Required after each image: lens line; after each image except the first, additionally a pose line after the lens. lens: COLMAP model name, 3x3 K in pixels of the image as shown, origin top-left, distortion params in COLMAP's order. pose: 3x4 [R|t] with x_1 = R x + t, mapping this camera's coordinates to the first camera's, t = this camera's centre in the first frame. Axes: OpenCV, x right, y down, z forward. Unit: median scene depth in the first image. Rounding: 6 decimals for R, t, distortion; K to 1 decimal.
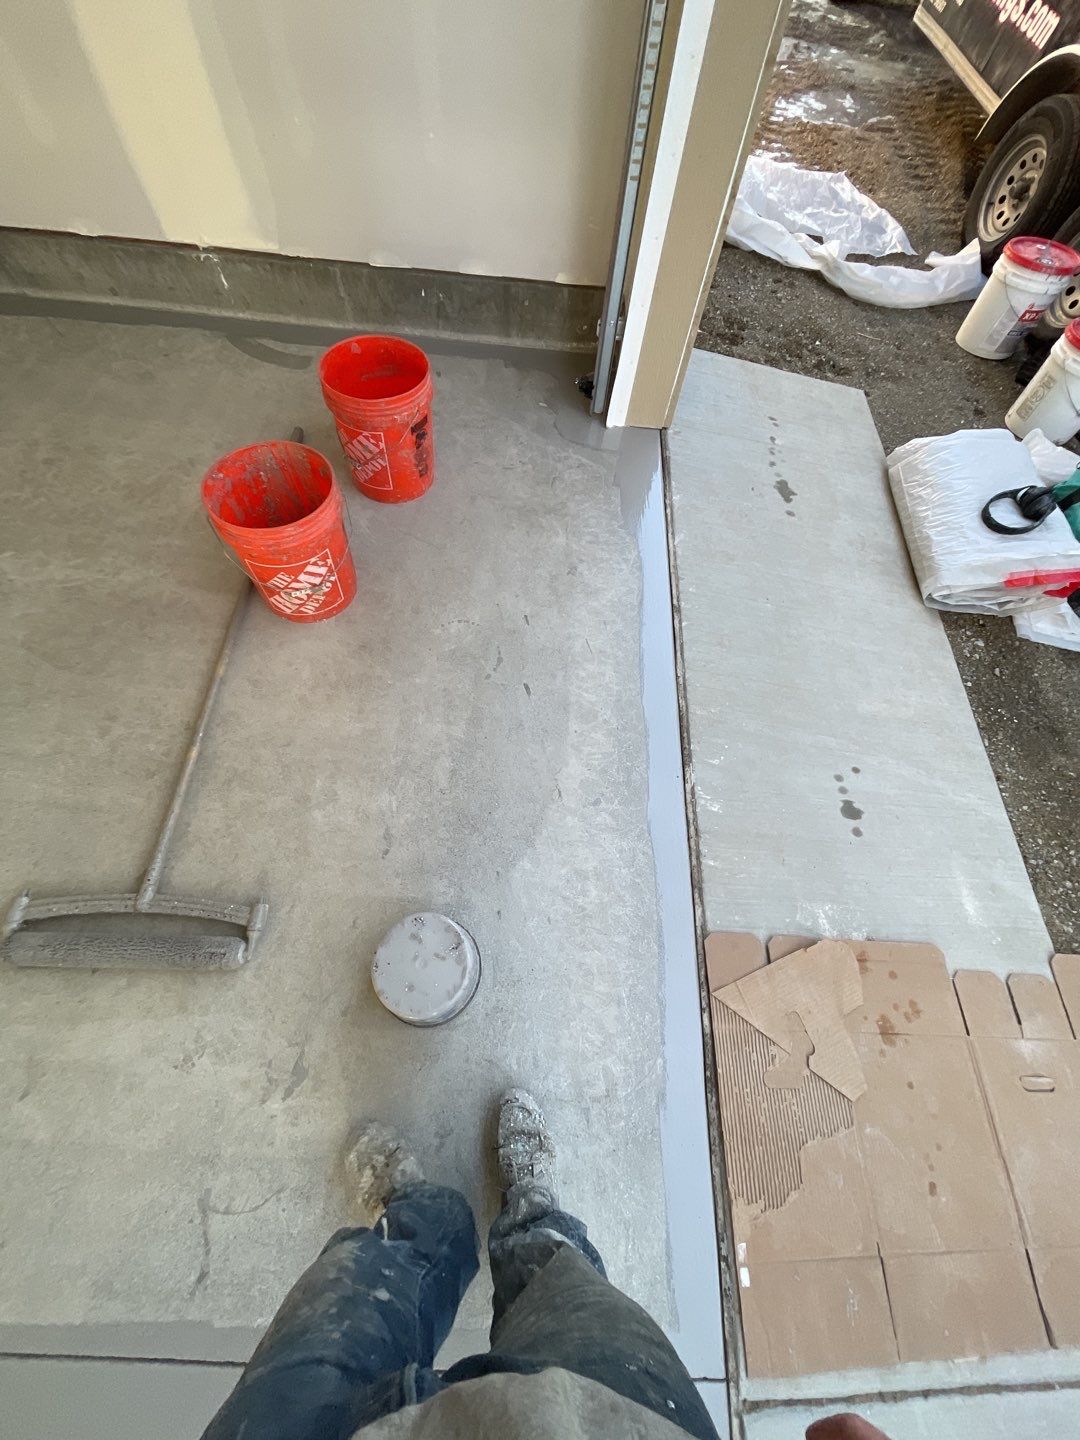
lens RADIAL K [[577.5, 0, 536.8], [0, 577.5, 716.2], [0, 0, 1]] dist [-0.006191, 0.001480]
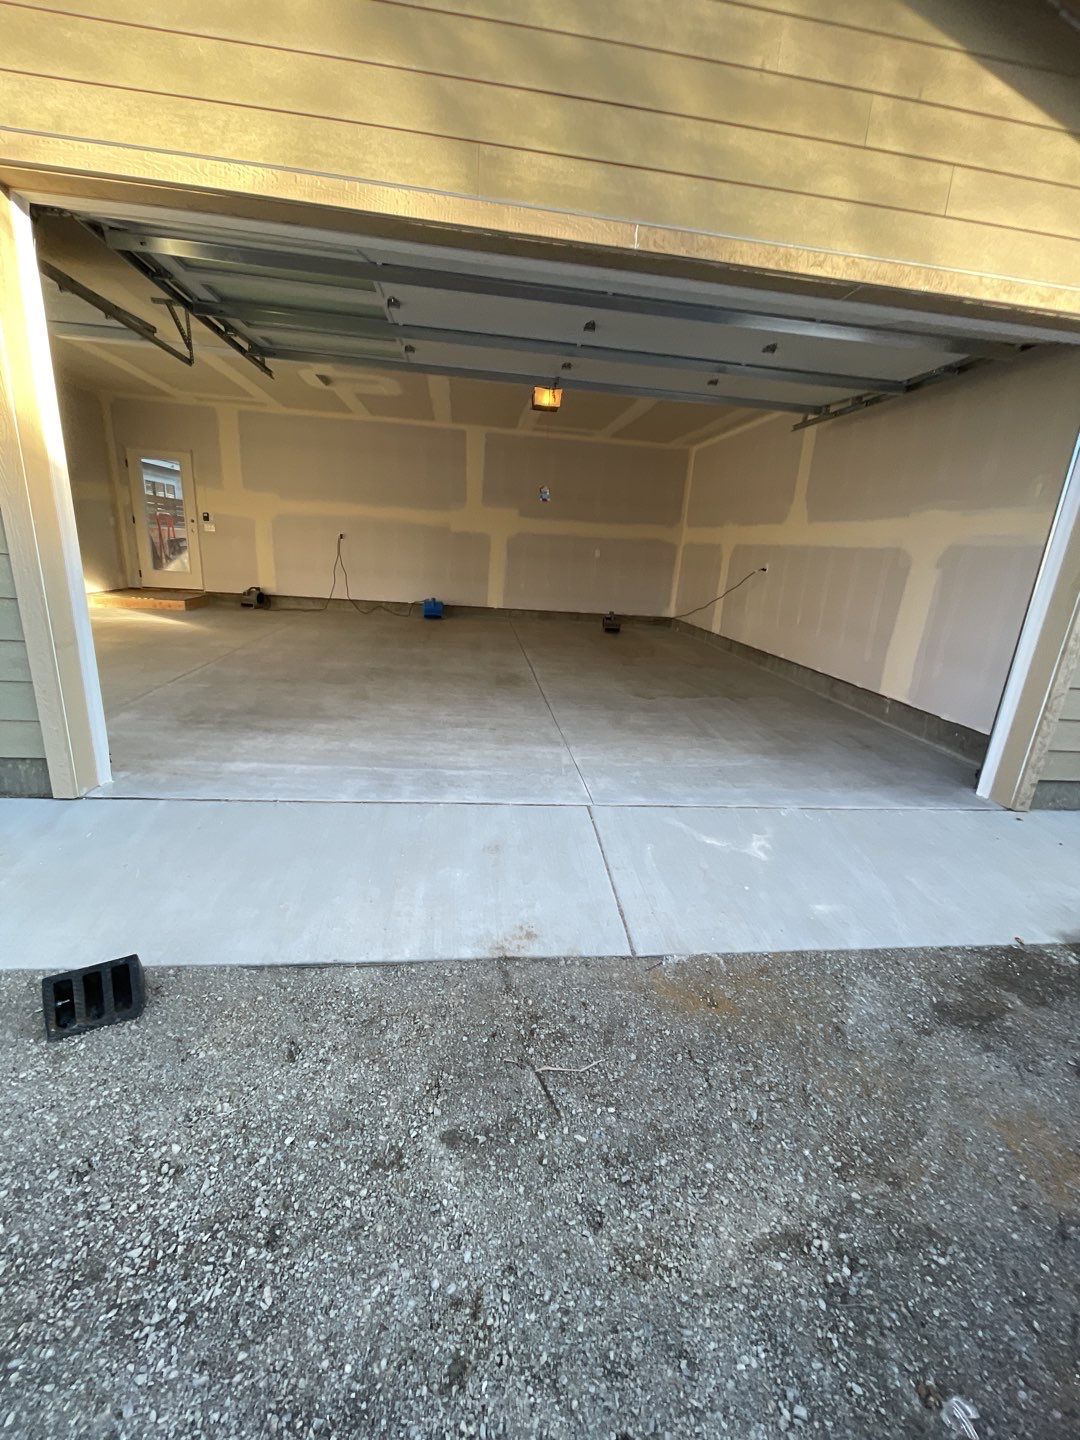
lens RADIAL K [[577.5, 0, 539.1], [0, 577.5, 714.6], [0, 0, 1]] dist [-0.006191, 0.001480]
pose [[0.164885, 0.222092, -0.960983, 1.913113], [-0.896688, 0.439567, -0.052265, 0.823901], [0.410809, 0.870319, 0.271626, -0.241797]]
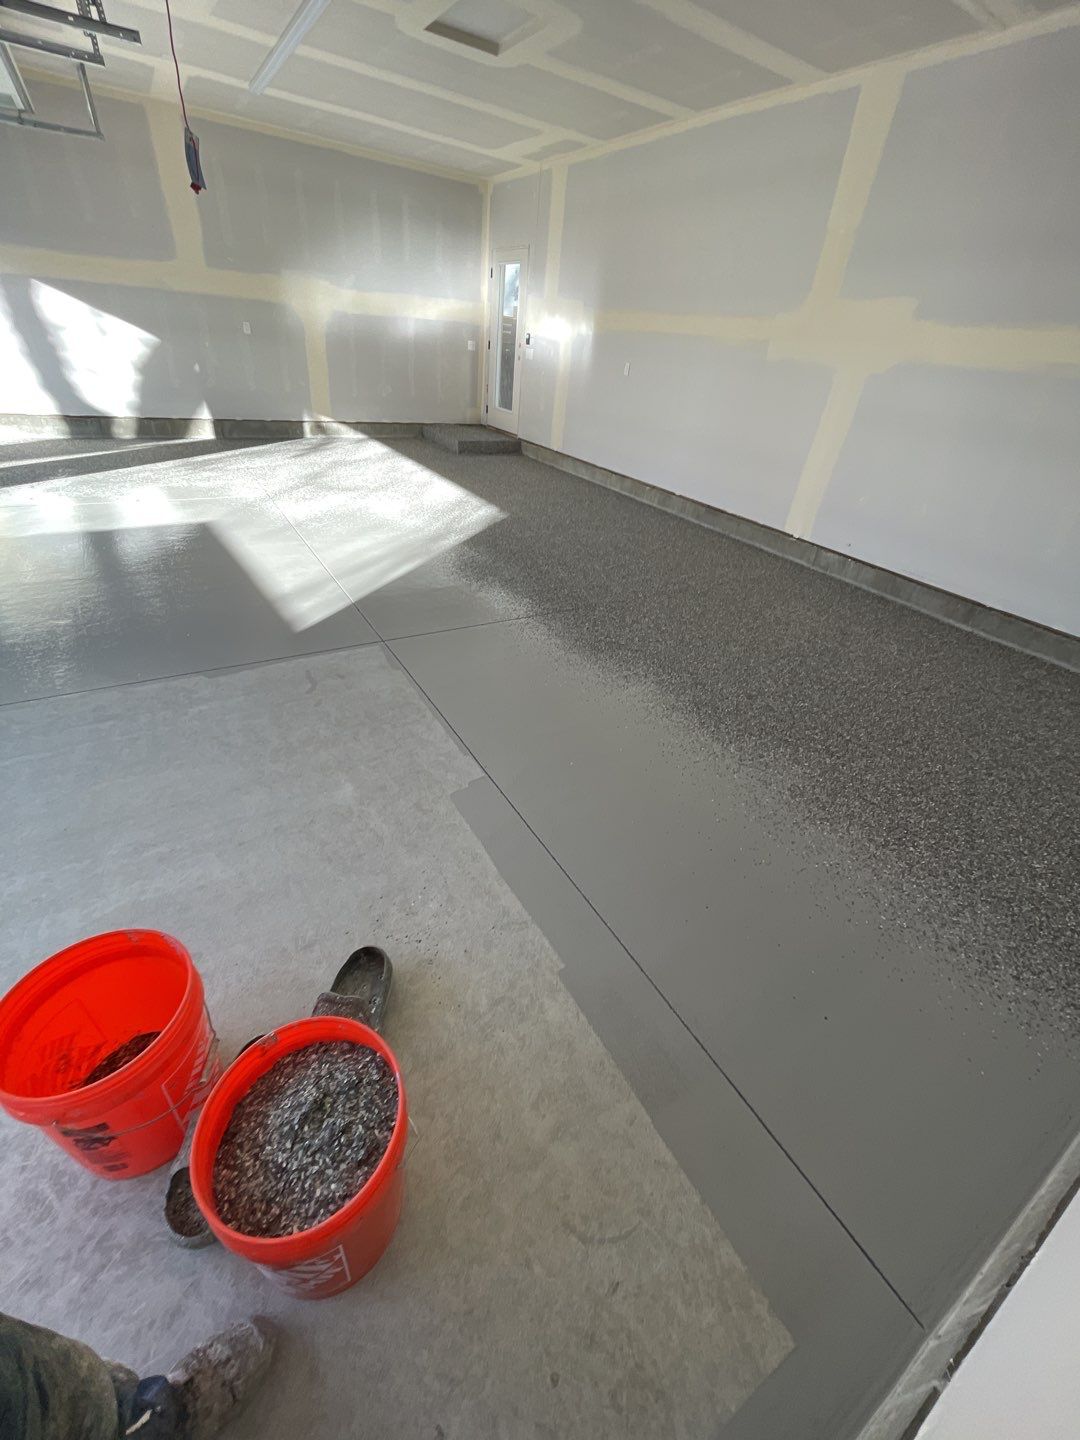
lens RADIAL K [[577.5, 0, 538.0], [0, 577.5, 714.2], [0, 0, 1]] dist [-0.006191, 0.001480]
pose [[-0.818267, 0.189345, -0.542760, -1.446341], [-0.558701, -0.039801, 0.828414, -1.320509], [0.135254, 0.981104, 0.138355, 0.550047]]
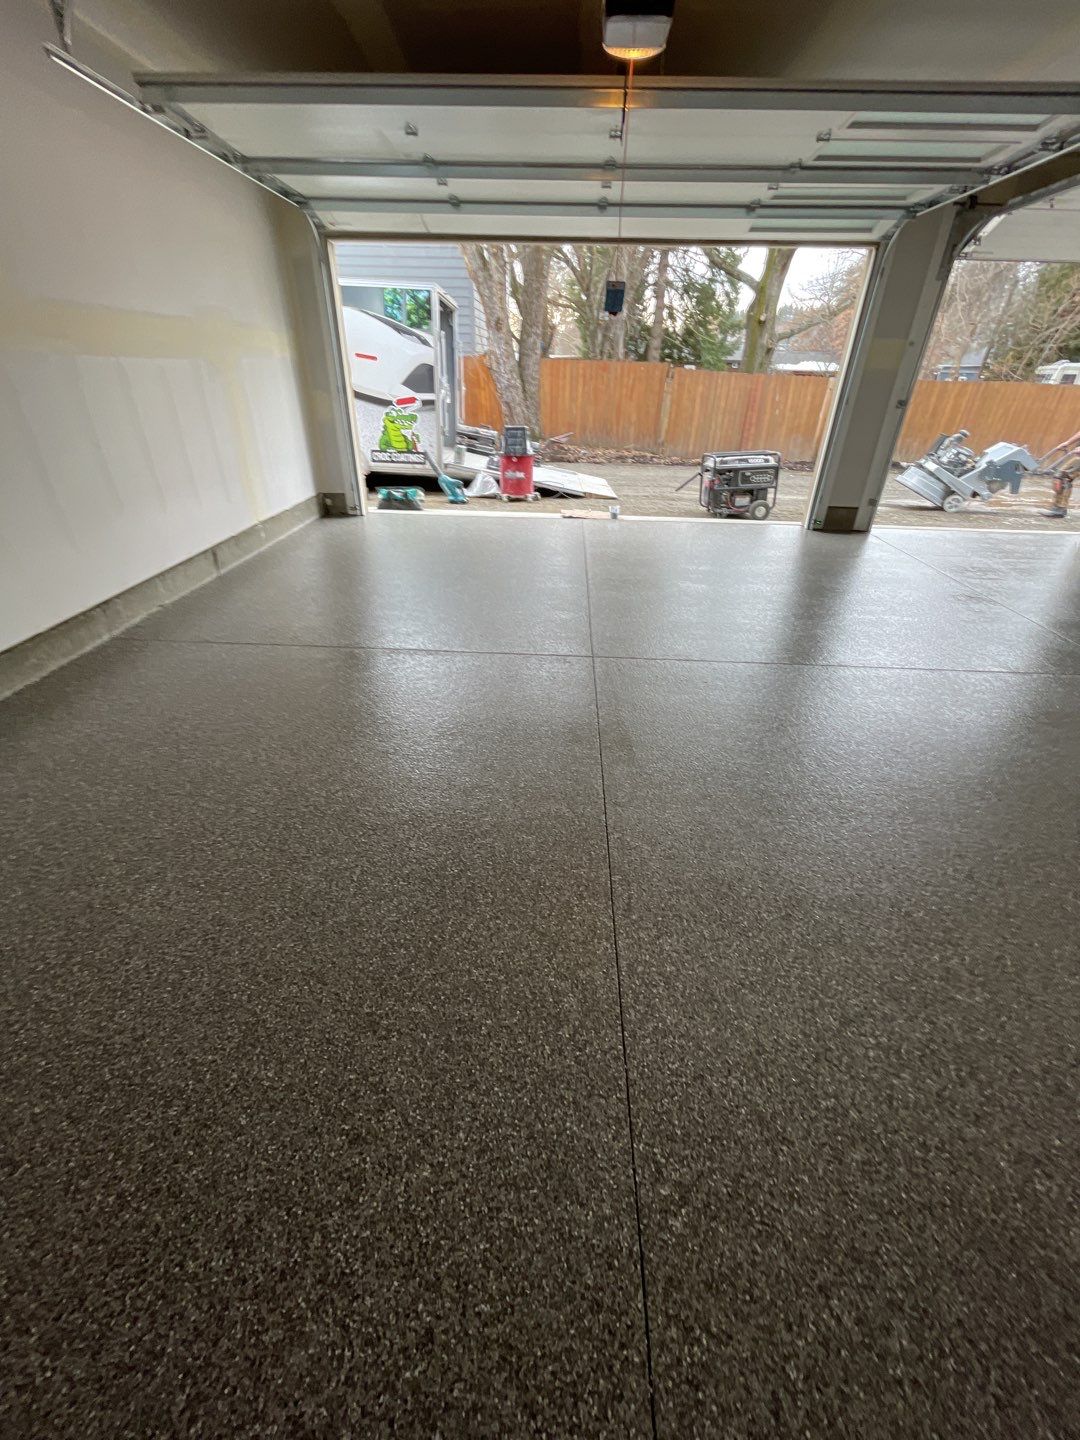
lens RADIAL K [[577.5, 0, 536.8], [0, 577.5, 713.1], [0, 0, 1]] dist [-0.006191, 0.001480]
pose [[-0.007005, -0.569215, 0.822159, -3.904897], [0.873185, 0.397208, 0.282443, -0.202928], [-0.487339, 0.719875, 0.494248, -0.257454]]
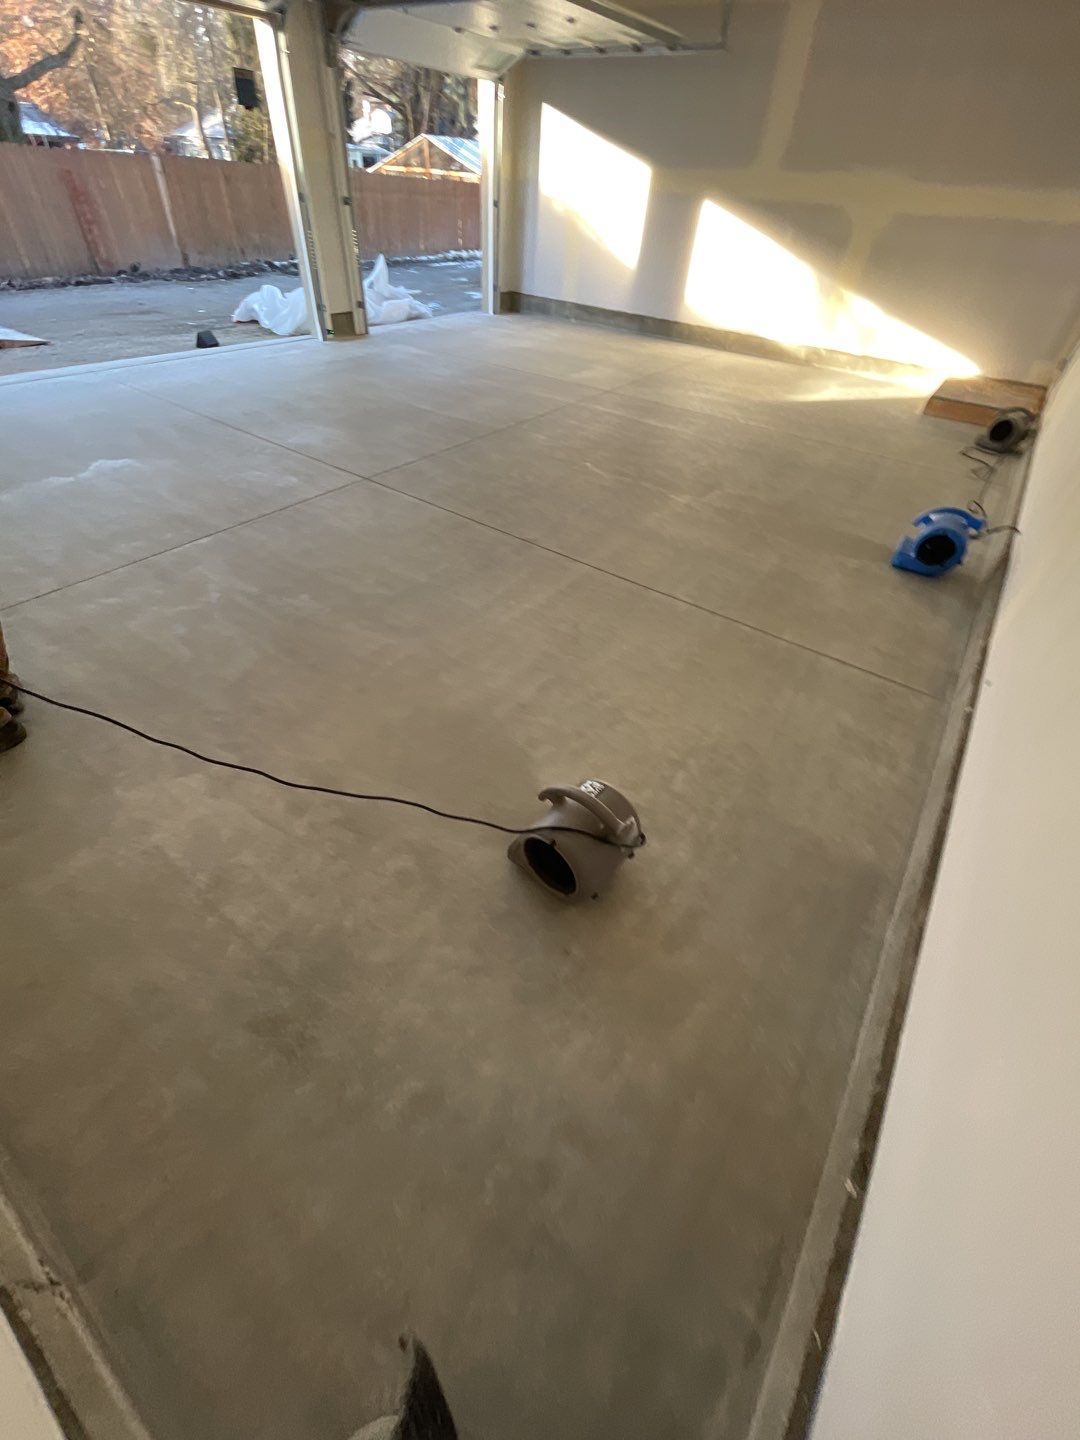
lens RADIAL K [[577.5, 0, 526.6], [0, 577.5, 707.6], [0, 0, 1]] dist [-0.006191, 0.001480]
pose [[-0.822801, -0.459569, 0.334357, -3.843817], [0.442362, -0.148515, 0.884454, -1.406805], [-0.356811, 0.875637, 0.325495, 0.319027]]
